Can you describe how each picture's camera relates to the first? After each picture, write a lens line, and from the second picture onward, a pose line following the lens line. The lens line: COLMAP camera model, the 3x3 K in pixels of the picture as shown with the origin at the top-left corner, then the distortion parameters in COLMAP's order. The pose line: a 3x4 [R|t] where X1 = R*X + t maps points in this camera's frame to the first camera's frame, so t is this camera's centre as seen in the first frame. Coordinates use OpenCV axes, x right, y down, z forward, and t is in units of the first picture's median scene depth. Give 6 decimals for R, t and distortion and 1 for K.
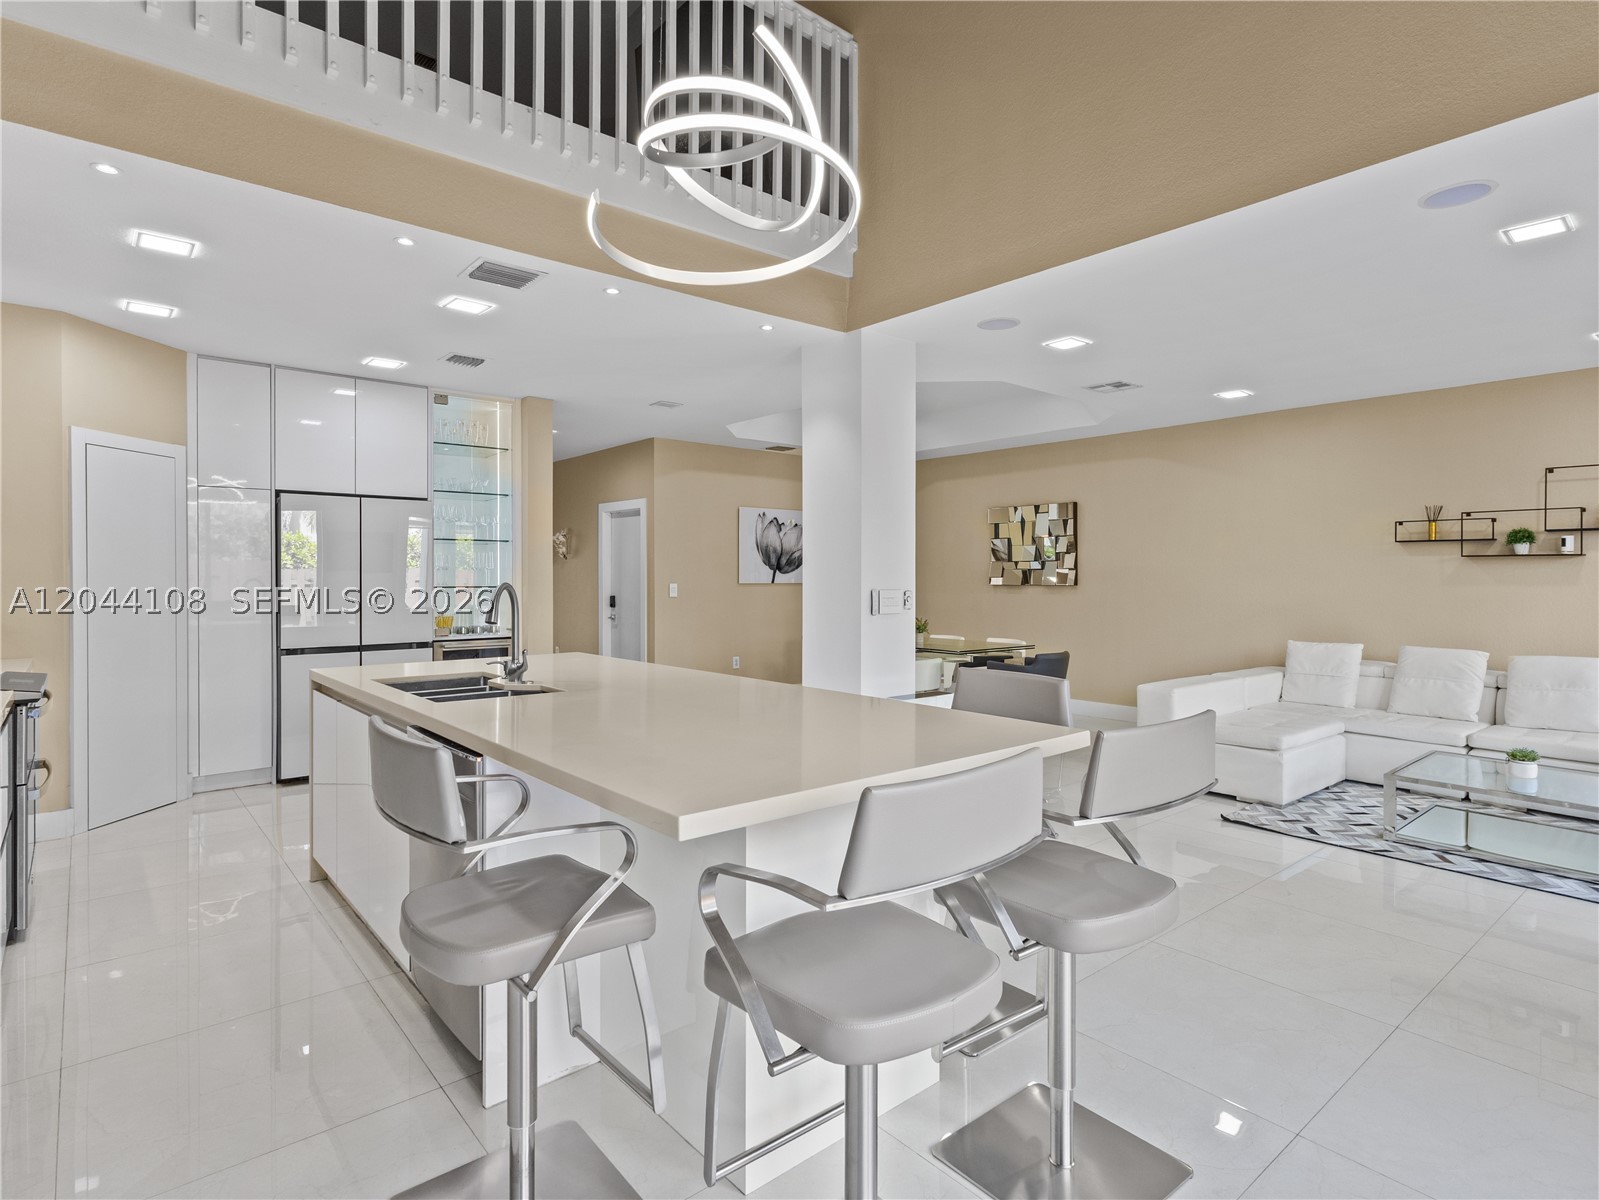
lens RADIAL K [[844.6, 0, 802.1], [0, 844.6, 577.3], [0, 0, 1]] dist [0.001399, 0.001516]
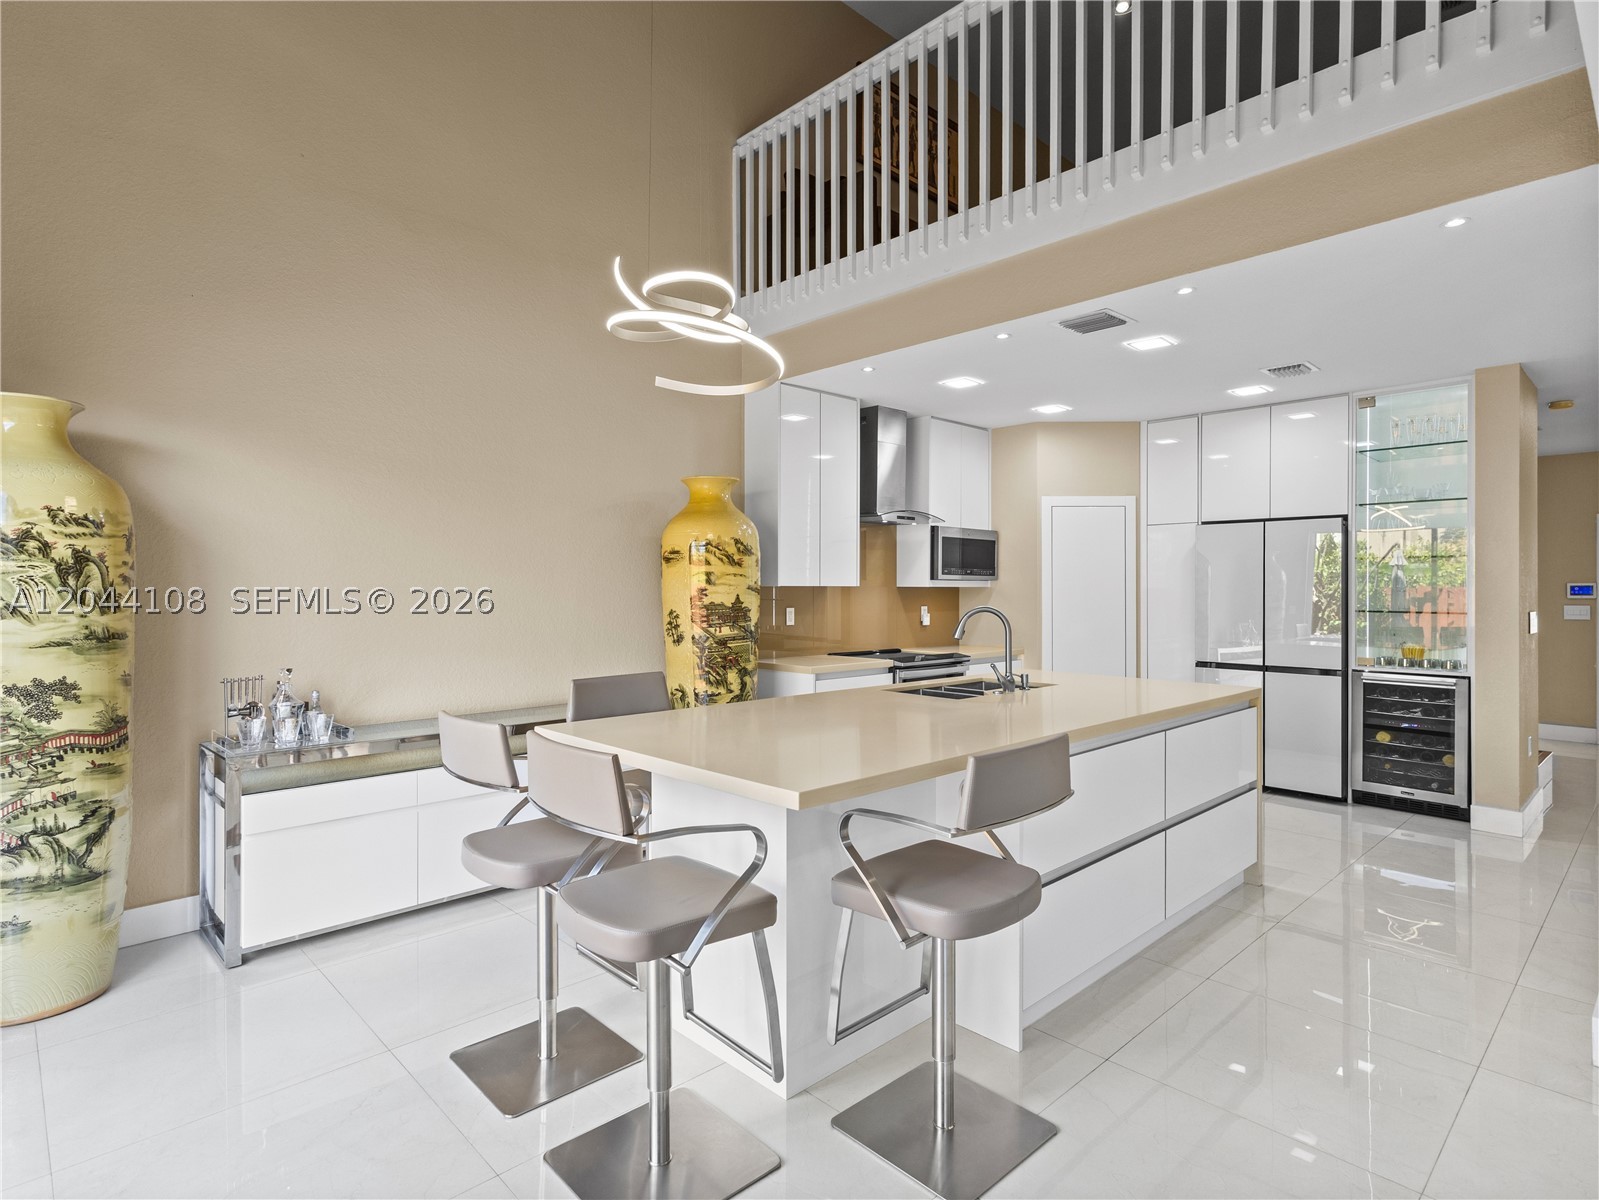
lens RADIAL K [[844.0, 0, 800.5], [0, 844.0, 584.6], [0, 0, 1]] dist [0.002797, 0.002172]
pose [[0.060607, -0.004305, -0.998152, 0.444189], [-0.005772, 0.999972, -0.004664, -0.009101], [0.998145, 0.006044, 0.060581, 0.353518]]
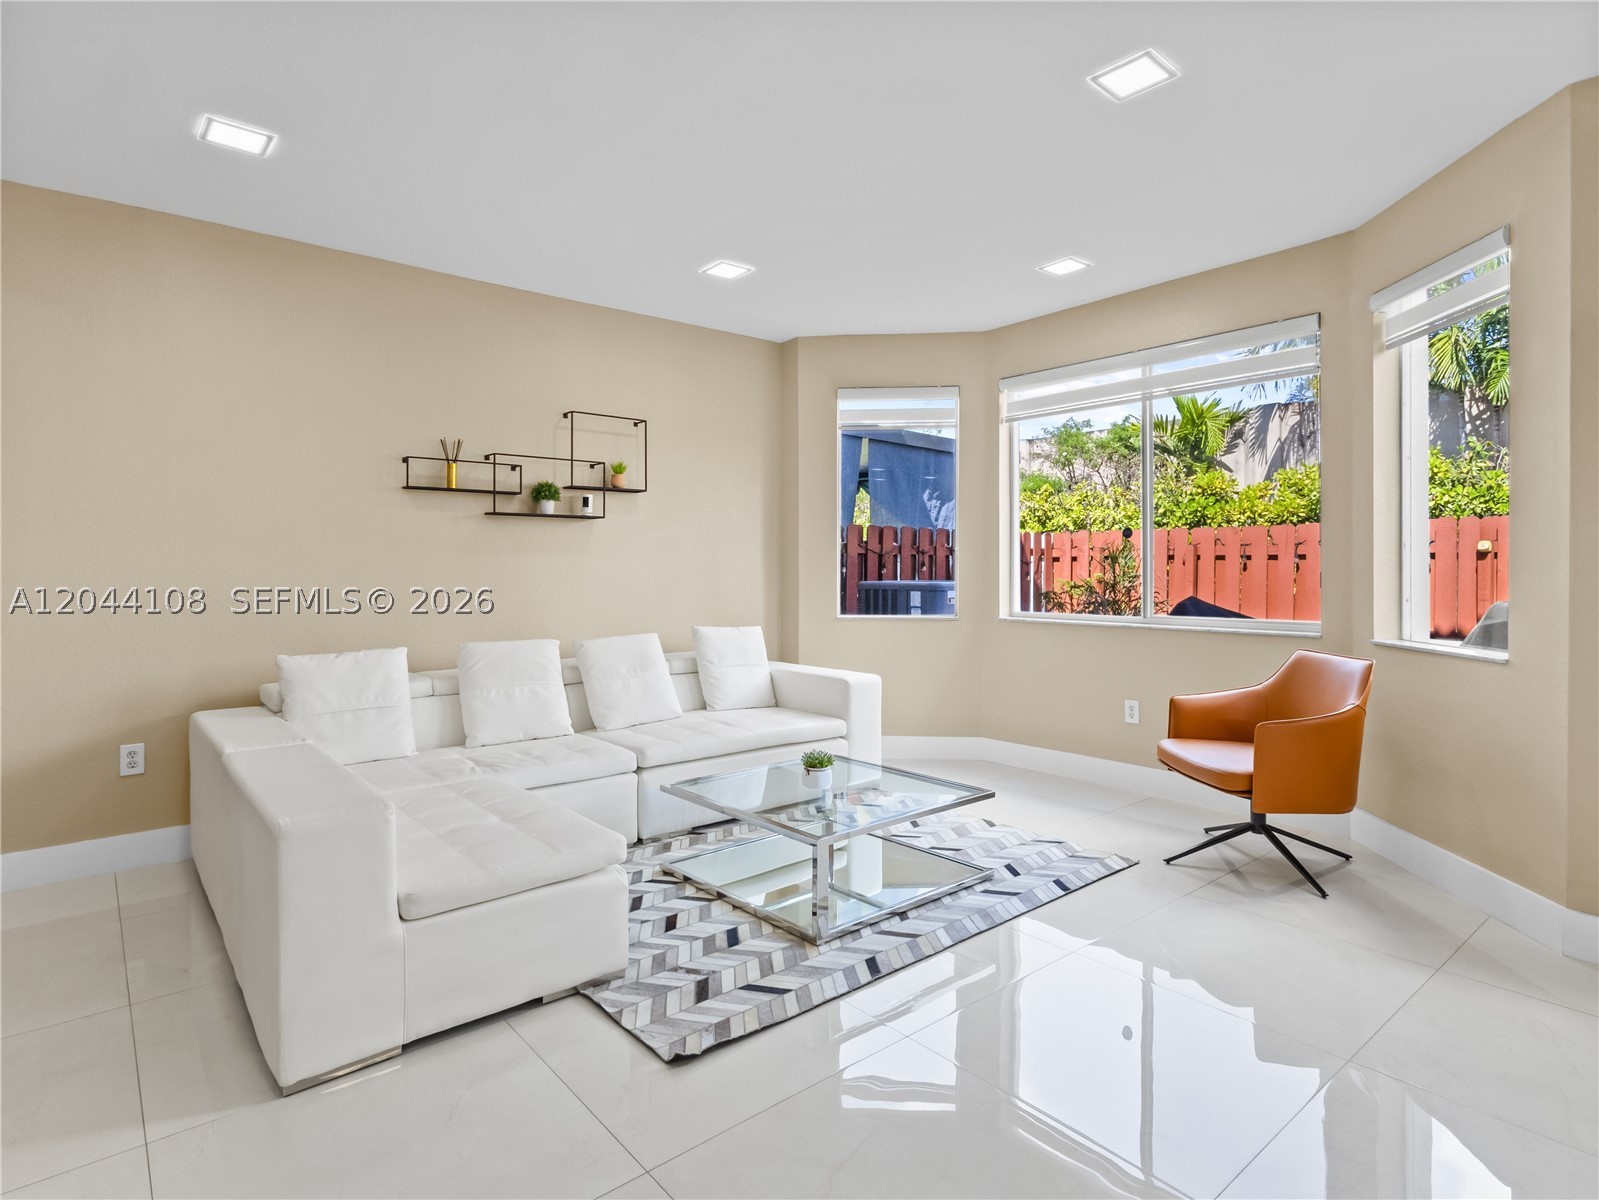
lens RADIAL K [[855.8, 0, 801.3], [0, 855.8, 572.4], [0, 0, 1]] dist [0.005217, 0.002244]
pose [[-0.002423, -0.006921, 0.999973, 0.041004], [0.003606, 0.999969, 0.006929, 0.021852], [-0.999991, 0.003623, -0.002398, 0.725600]]
